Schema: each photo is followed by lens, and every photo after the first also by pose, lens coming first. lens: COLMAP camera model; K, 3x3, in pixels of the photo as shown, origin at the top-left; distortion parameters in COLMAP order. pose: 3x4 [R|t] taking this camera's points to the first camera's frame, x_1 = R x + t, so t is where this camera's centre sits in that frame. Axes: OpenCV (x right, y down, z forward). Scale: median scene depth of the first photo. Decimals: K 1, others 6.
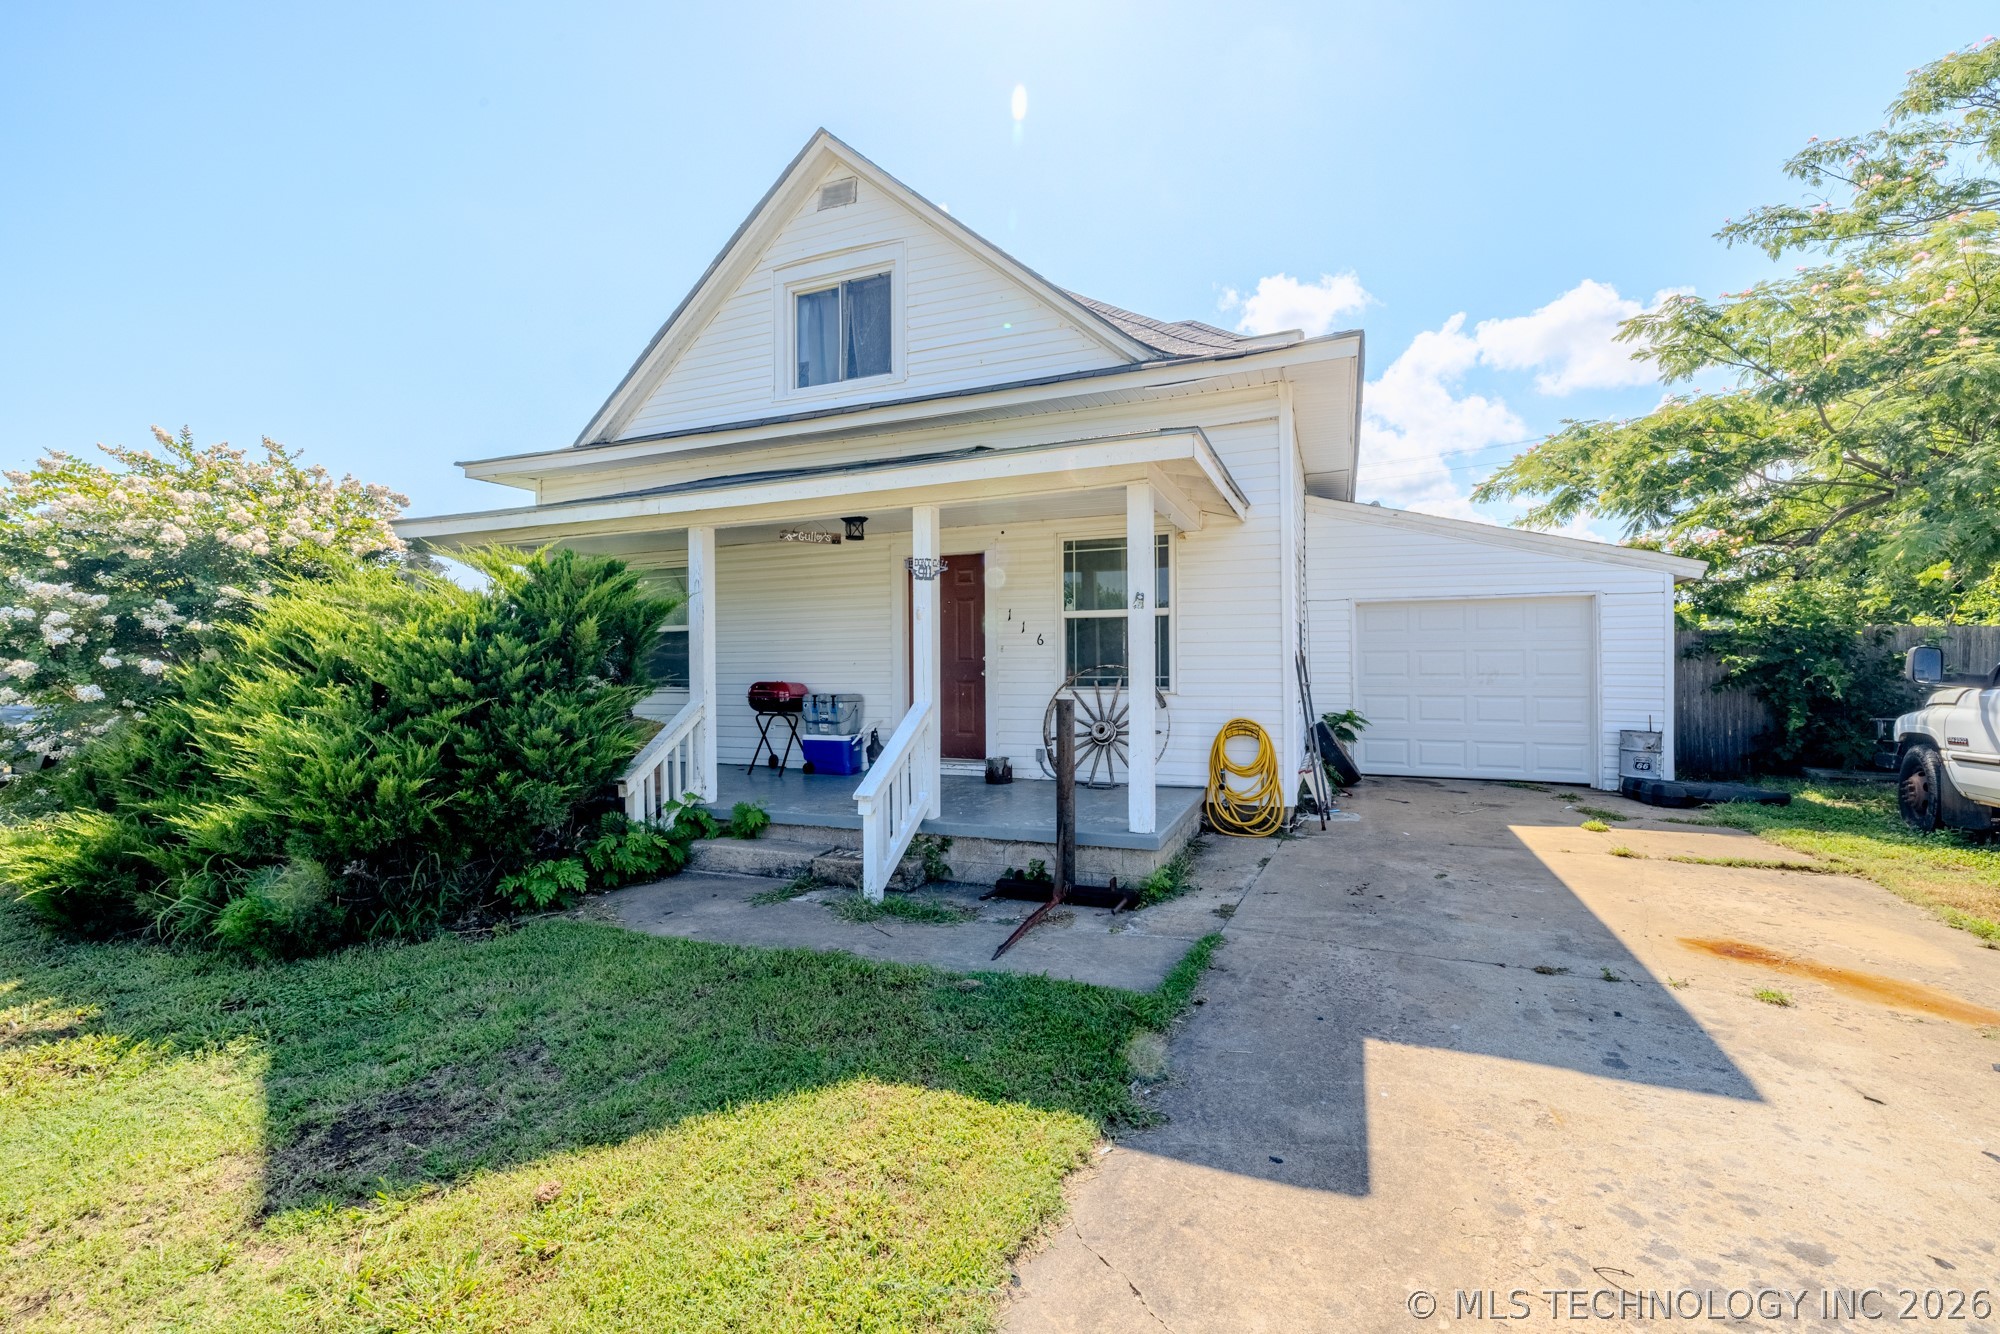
lens RADIAL K [[844.9, 0, 1004.8], [0, 844.9, 662.2], [0, 0, 1]] dist [0.004483, 0.000307]
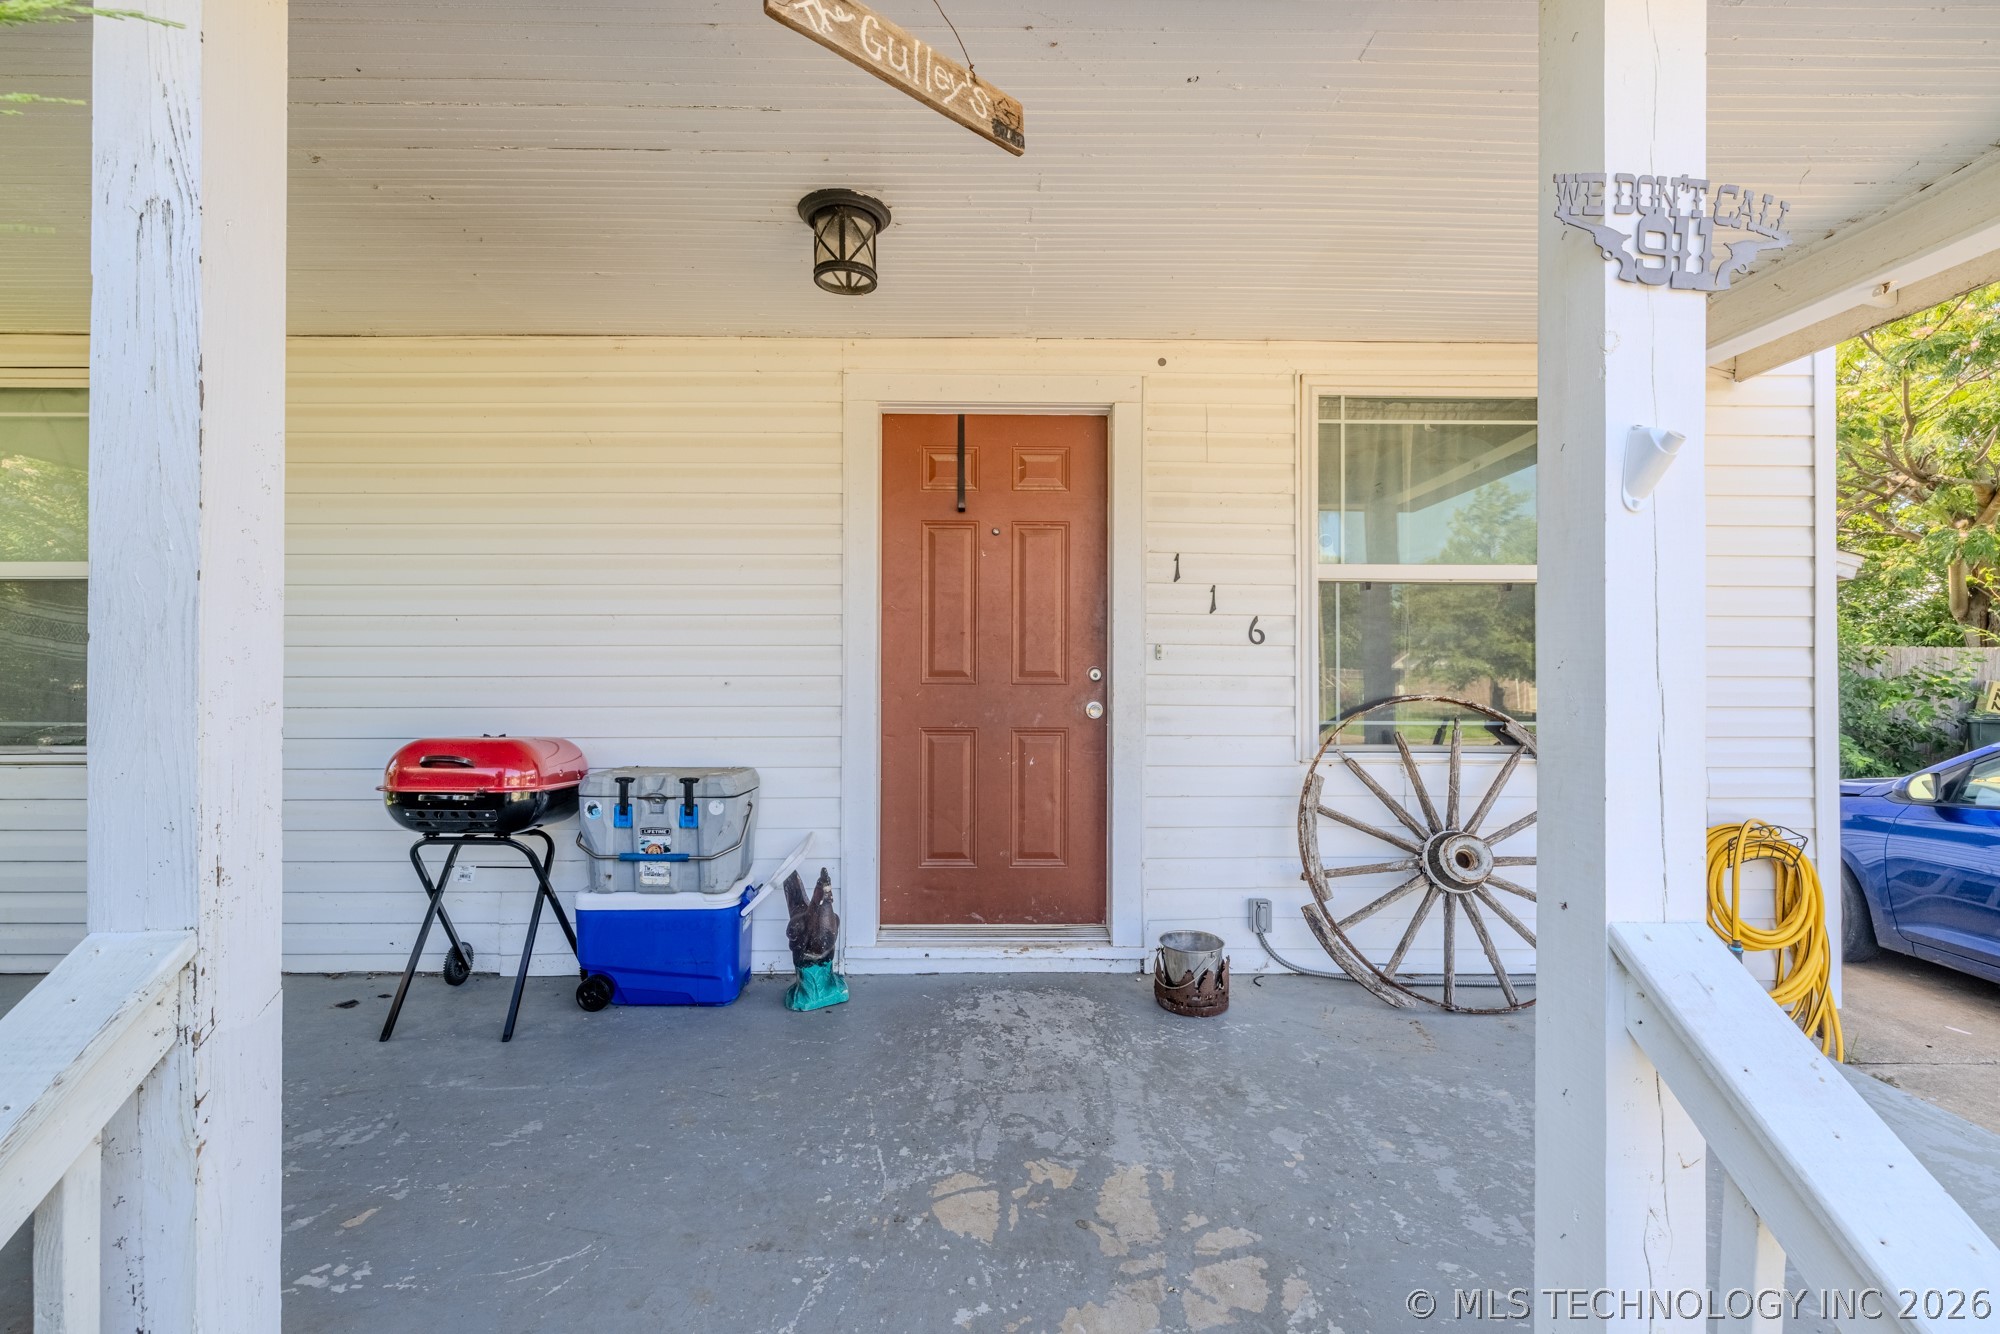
lens RADIAL K [[866.1, 0, 1010.8], [0, 866.1, 676.5], [0, 0, 1]] dist [0.001050, 0.000424]
pose [[0.921287, 0.011191, 0.388723, -0.219579], [-0.011714, 0.999931, -0.001025, -0.002609], [-0.388708, -0.003609, 0.921354, 0.628131]]
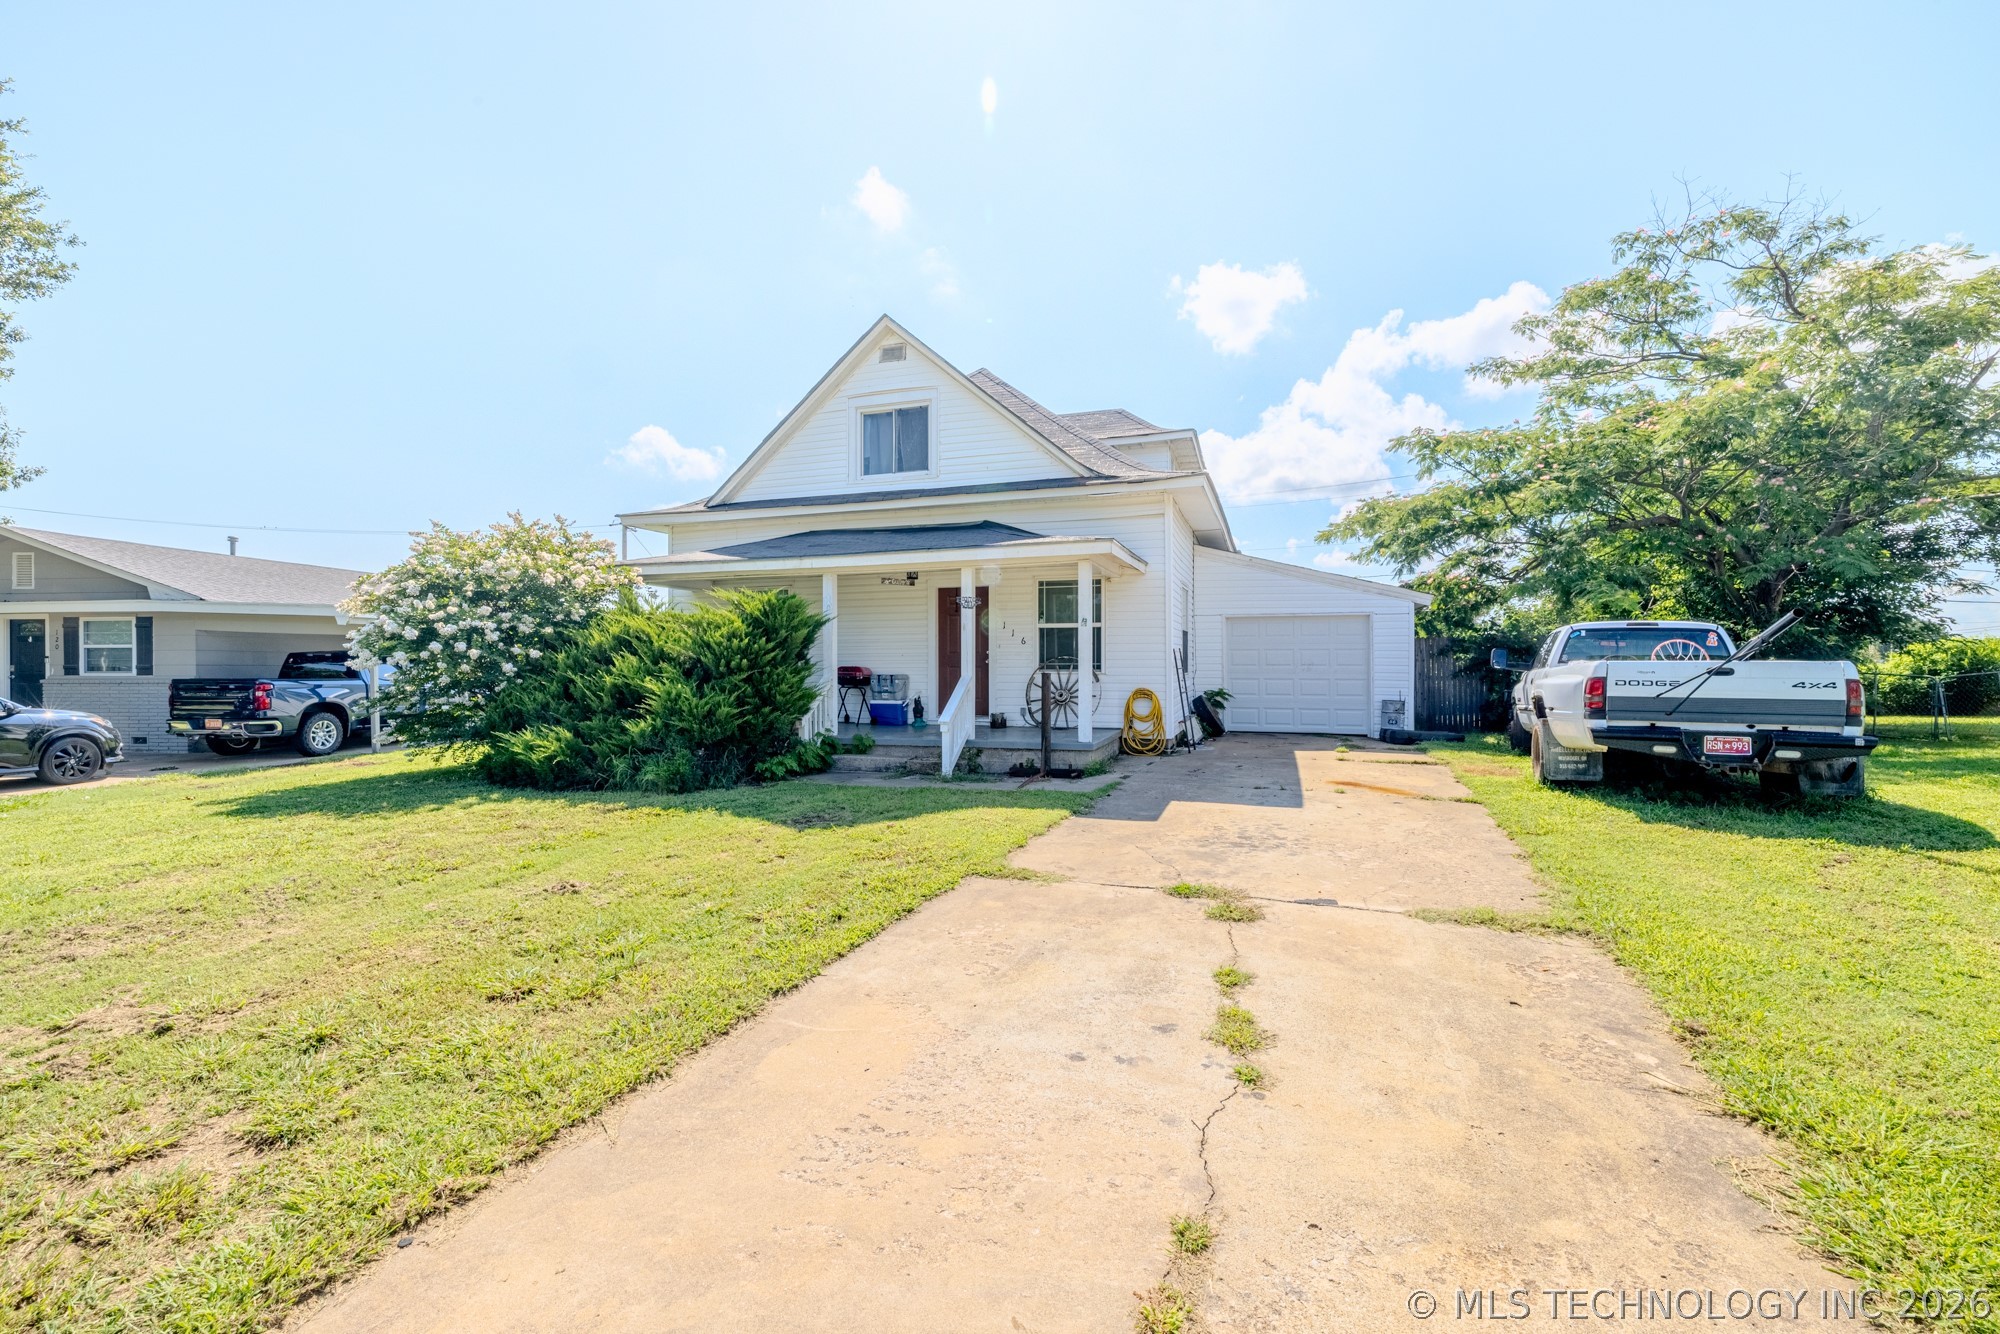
lens RADIAL K [[866.1, 0, 996.3], [0, 866.1, 663.1], [0, 0, 1]] dist [0.001050, 0.000424]
pose [[0.997817, 0.005668, 0.065792, -0.114429], [-0.005983, 0.999972, 0.004595, 0.008448], [-0.065764, -0.004978, 0.997823, -0.634553]]
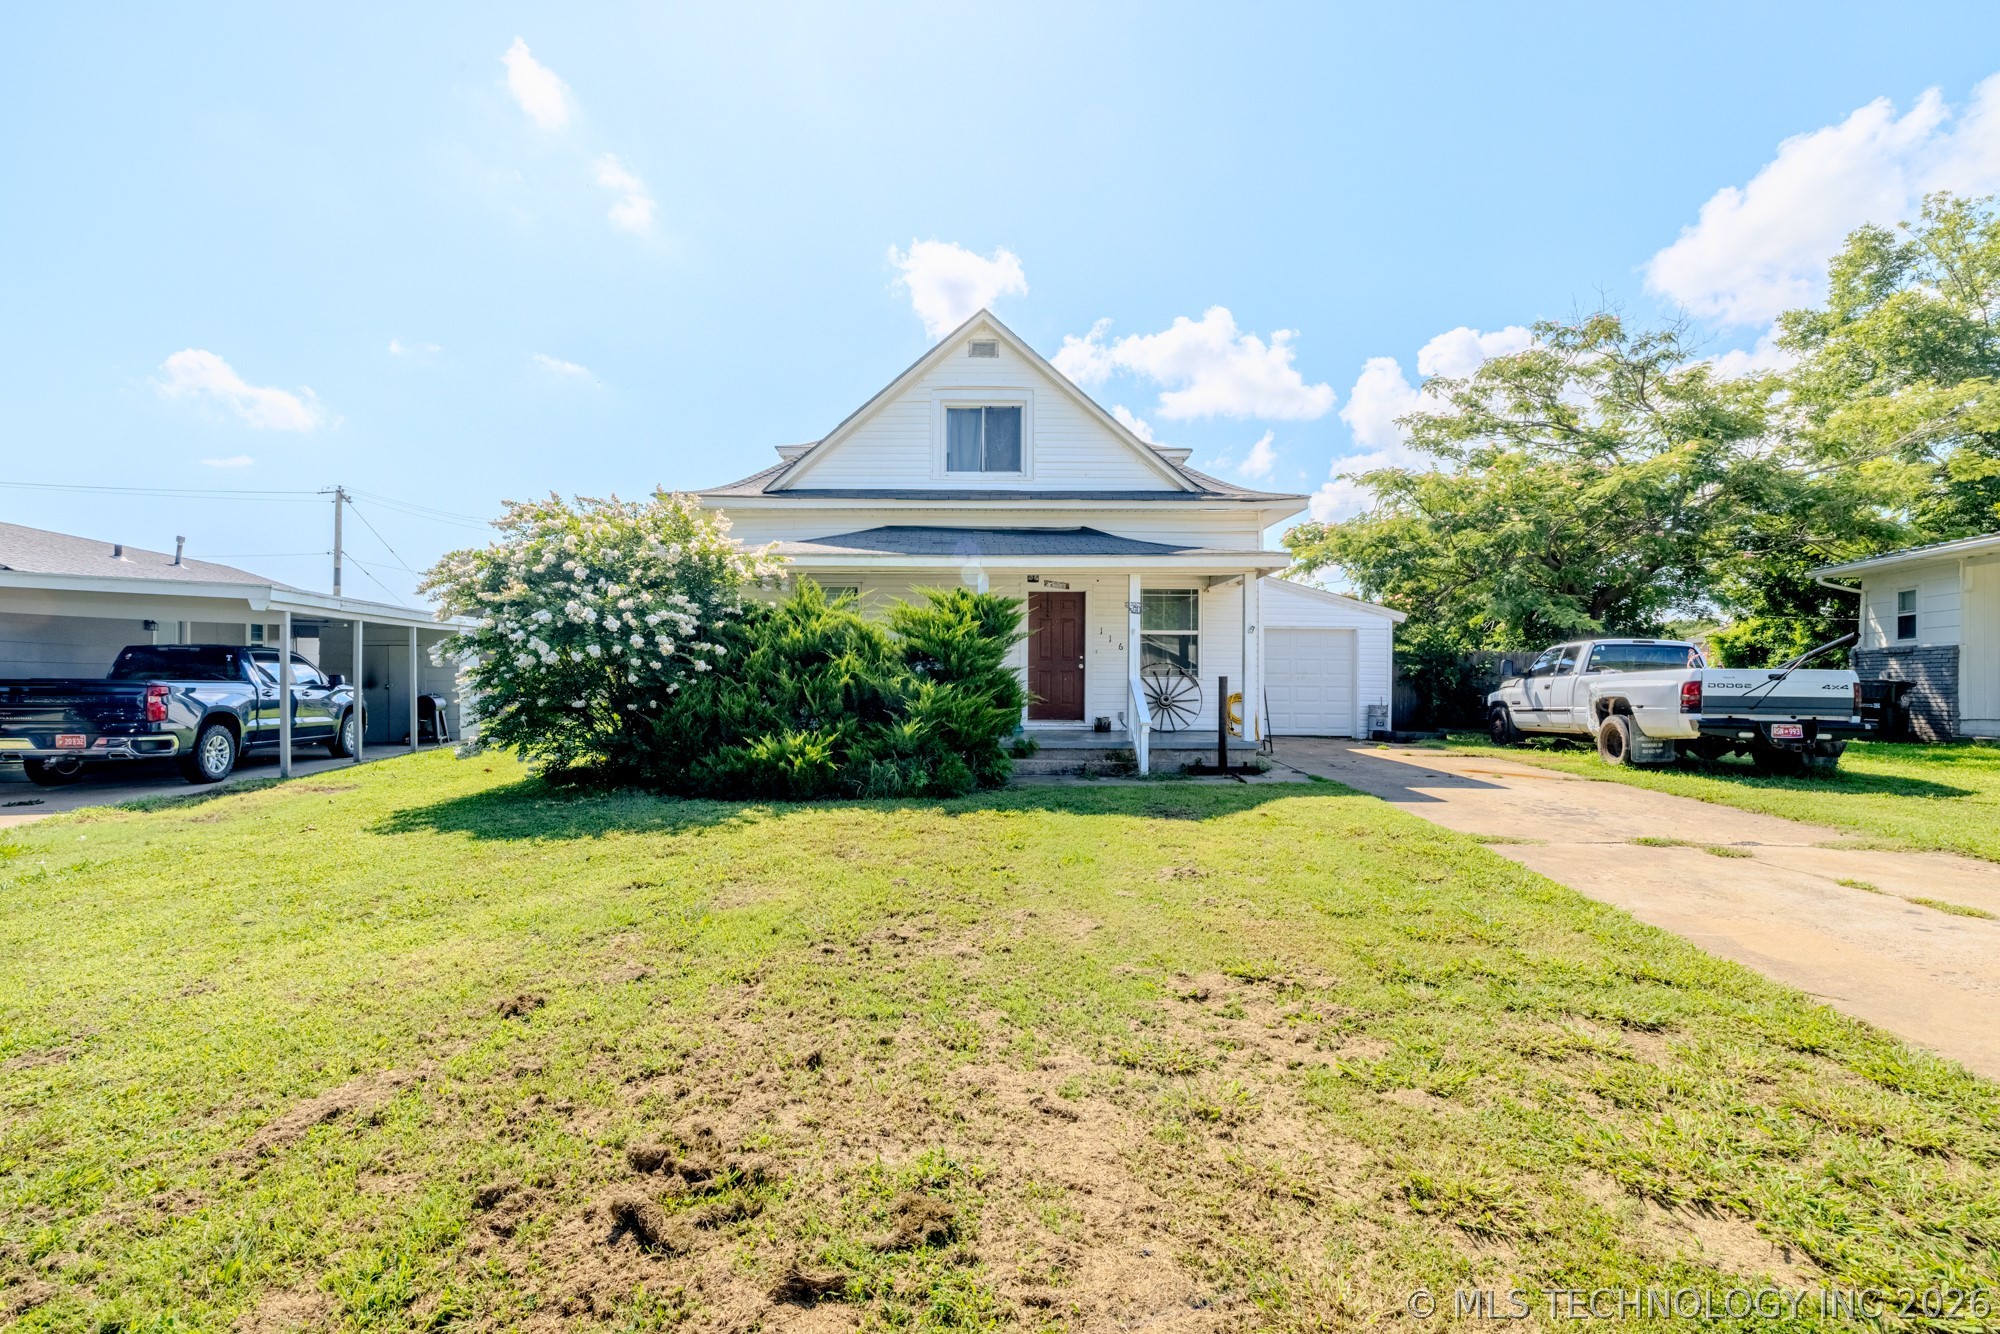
lens RADIAL K [[940.9, 0, 985.8], [0, 940.9, 665.4], [0, 0, 1]] dist [0.003601, 0.000428]
pose [[0.920599, 0.017761, 0.390105, -0.884681], [-0.015395, 0.999839, -0.009193, 0.030227], [-0.390205, 0.002458, 0.920725, -0.578035]]
